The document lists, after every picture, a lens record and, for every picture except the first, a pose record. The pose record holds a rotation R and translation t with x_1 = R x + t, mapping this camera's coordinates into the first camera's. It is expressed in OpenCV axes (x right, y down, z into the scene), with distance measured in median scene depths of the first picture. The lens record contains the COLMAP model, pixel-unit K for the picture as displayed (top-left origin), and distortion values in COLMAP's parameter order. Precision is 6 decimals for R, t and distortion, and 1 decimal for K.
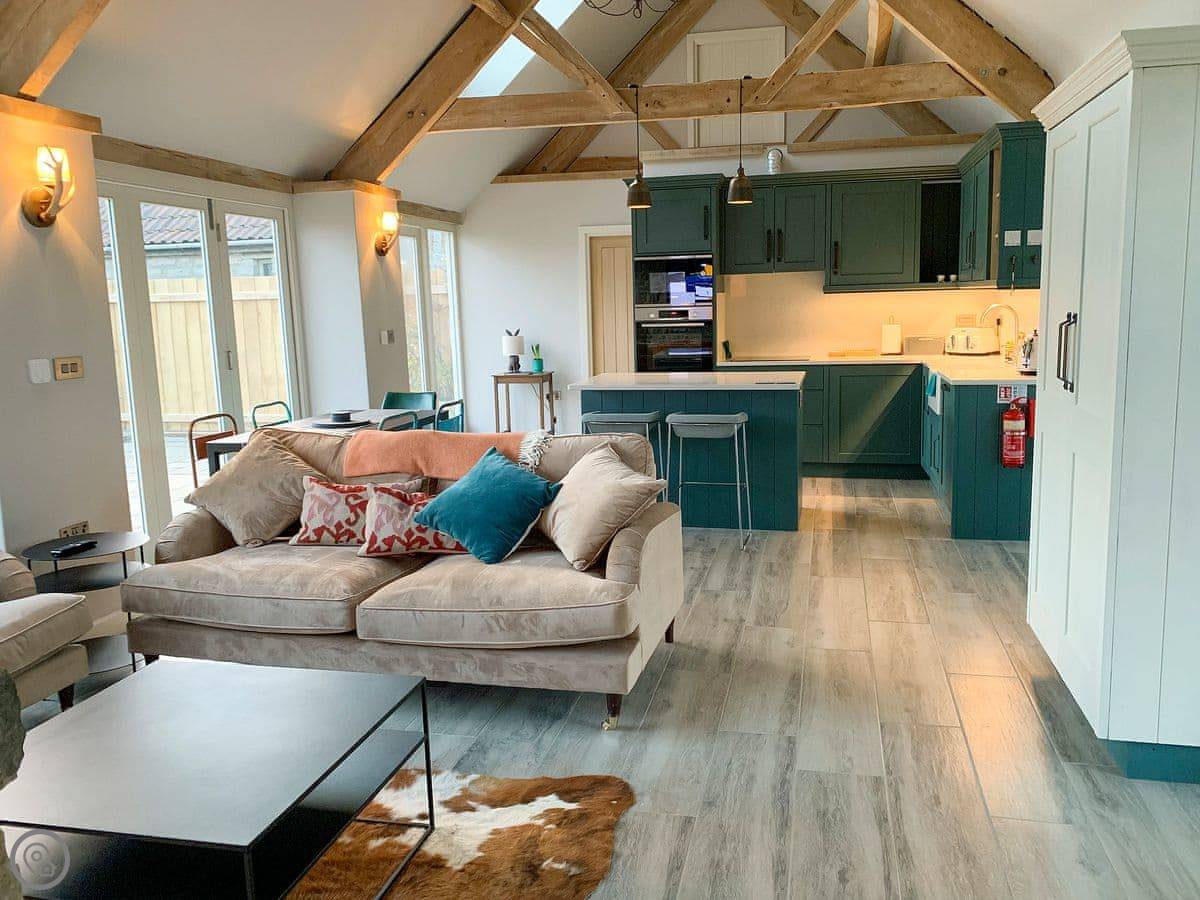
lens RADIAL K [[933.8, 0, 616.6], [0, 933.8, 445.6], [0, 0, 1]] dist [0.094462, -0.113978]
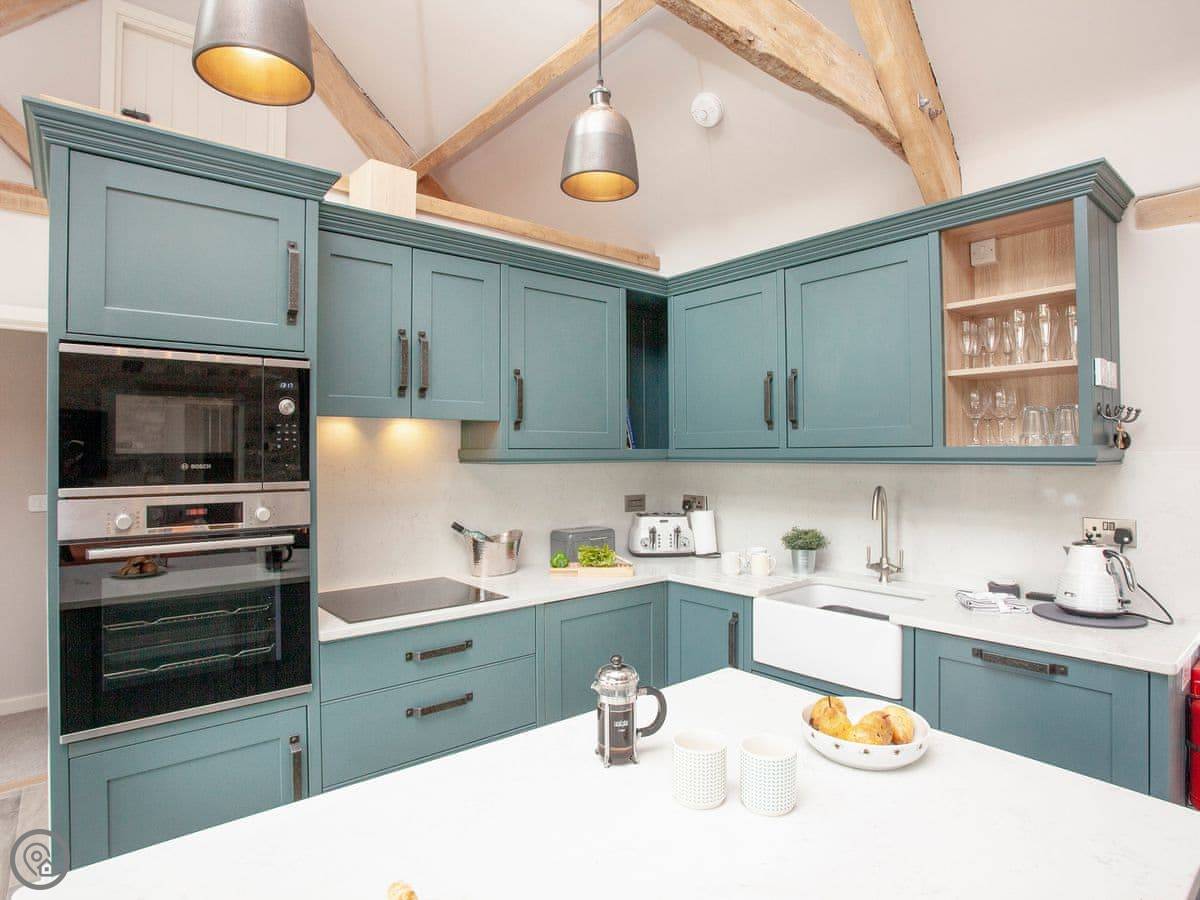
lens RADIAL K [[661.9, 0, 603.6], [0, 661.9, 440.0], [0, 0, 1]] dist [-0.091212, 0.039601]
pose [[0.600981, 0.036206, 0.798443, -0.045203], [0.119138, 0.983755, -0.134283, -0.133359], [-0.790334, 0.175827, 0.586905, 0.833051]]
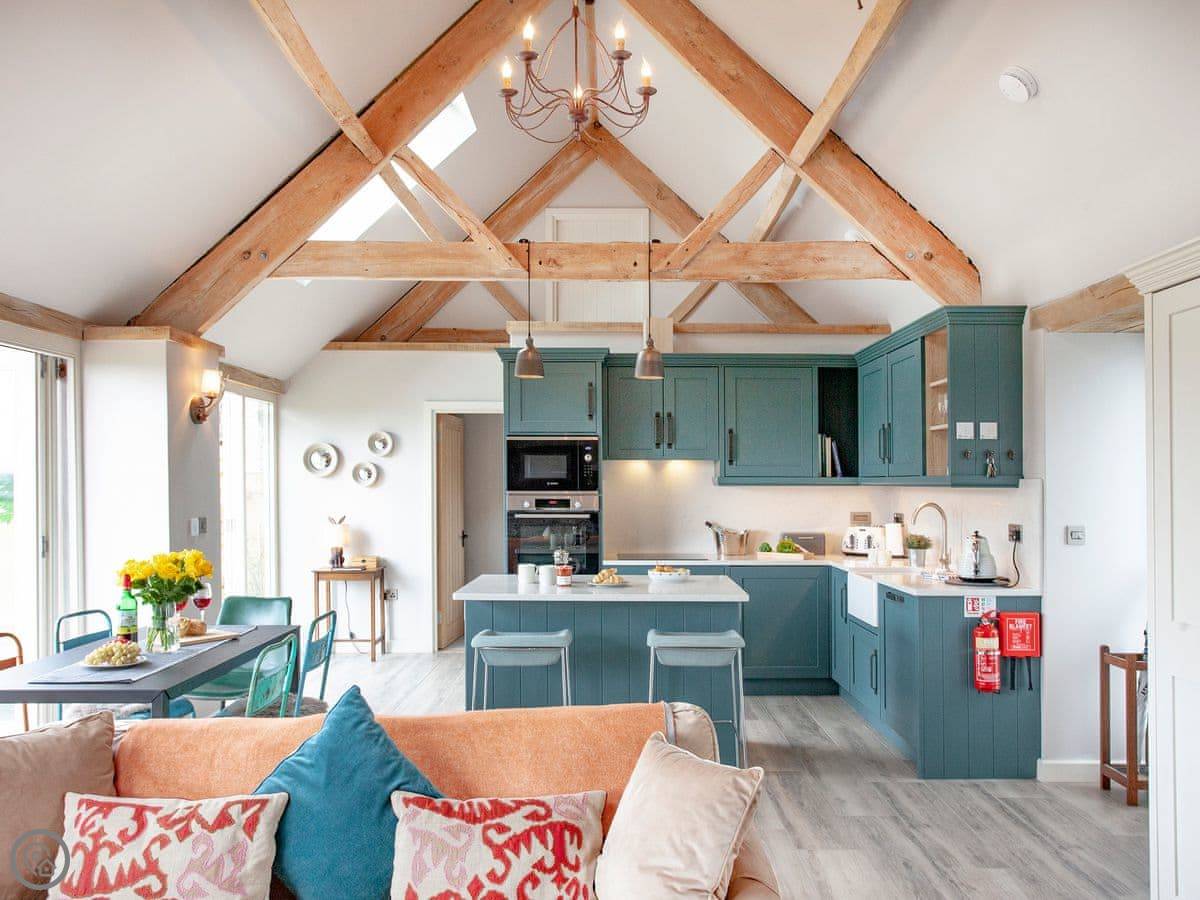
lens RADIAL K [[931.8, 0, 600.8], [0, 931.8, 503.7], [0, 0, 1]] dist [-0.003239, 0.004390]
pose [[0.978096, 0.021024, 0.207091, -0.081176], [0.007222, 0.990860, -0.134700, -0.028776], [-0.208030, 0.133245, 0.969004, 0.190255]]
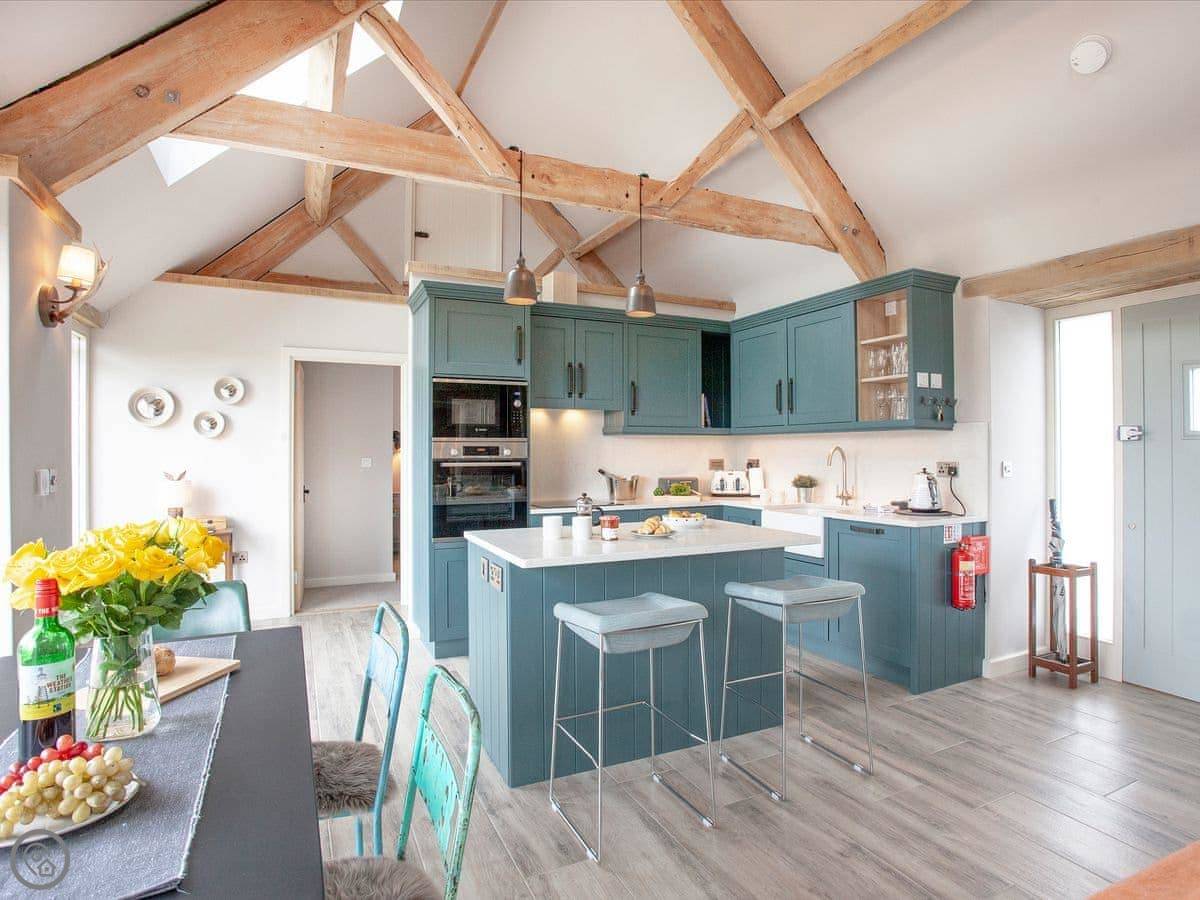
lens RADIAL K [[656.6, 0, 604.2], [0, 656.6, 450.0], [0, 0, 1]] dist [-0.072337, 0.040101]
pose [[0.784033, 0.023342, 0.620280, -0.232116], [0.080147, 0.987121, -0.138453, -0.062596], [-0.615523, 0.158265, 0.772064, 0.569731]]
